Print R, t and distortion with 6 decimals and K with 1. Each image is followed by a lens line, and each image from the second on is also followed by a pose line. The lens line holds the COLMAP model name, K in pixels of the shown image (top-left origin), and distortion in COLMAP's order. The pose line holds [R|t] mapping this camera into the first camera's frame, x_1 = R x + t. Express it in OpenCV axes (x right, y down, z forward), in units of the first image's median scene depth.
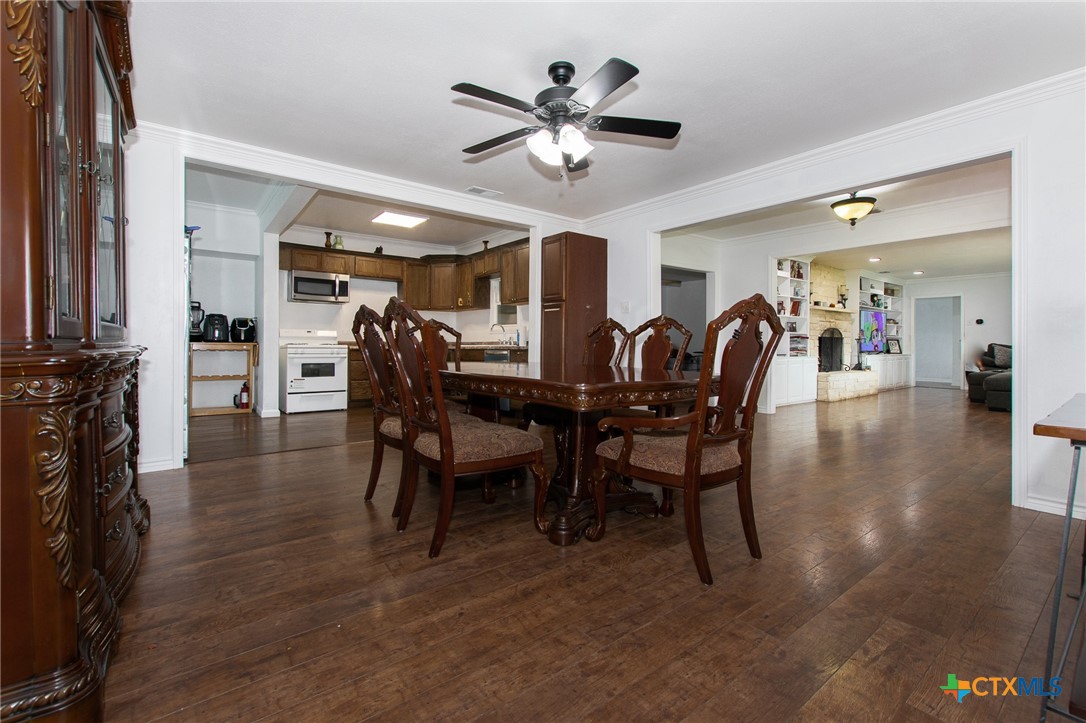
lens RADIAL K [[475.9, 0, 556.3], [0, 475.9, 346.4], [0, 0, 1]] dist [0.002406, -0.001141]
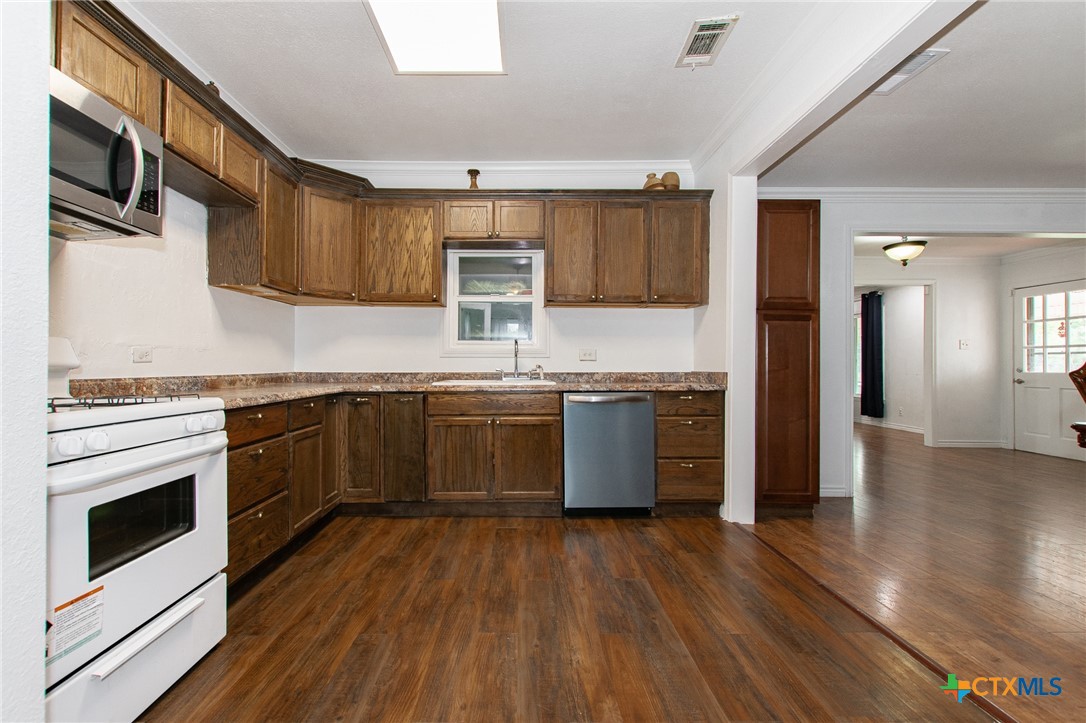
lens RADIAL K [[475.9, 0, 528.2], [0, 475.9, 364.3], [0, 0, 1]] dist [0.002406, -0.001141]
pose [[0.617685, -0.001227, 0.786425, -0.556664], [0.003541, 0.999993, -0.001220, -0.020869], [-0.786418, 0.003539, 0.617685, 0.718750]]
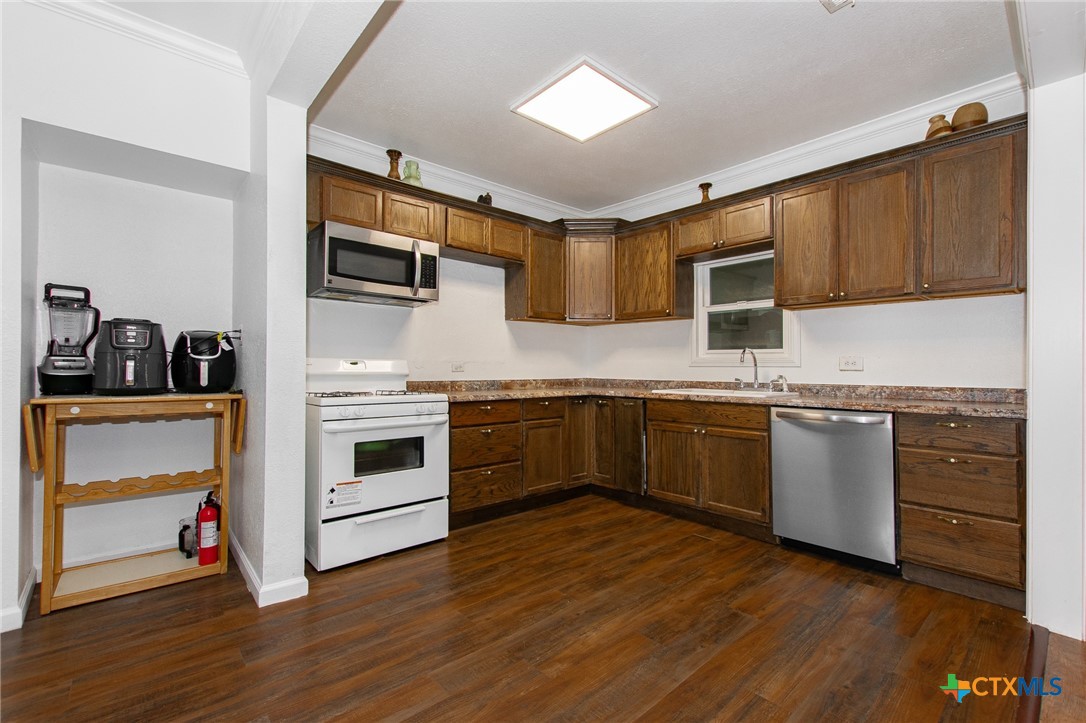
lens RADIAL K [[475.9, 0, 554.4], [0, 475.9, 365.8], [0, 0, 1]] dist [0.002406, -0.001141]
pose [[0.997643, 0.001817, 0.068597, -0.378724], [-0.001389, 0.999979, -0.006284, -0.027393], [-0.068607, 0.006174, 0.997625, 0.560689]]
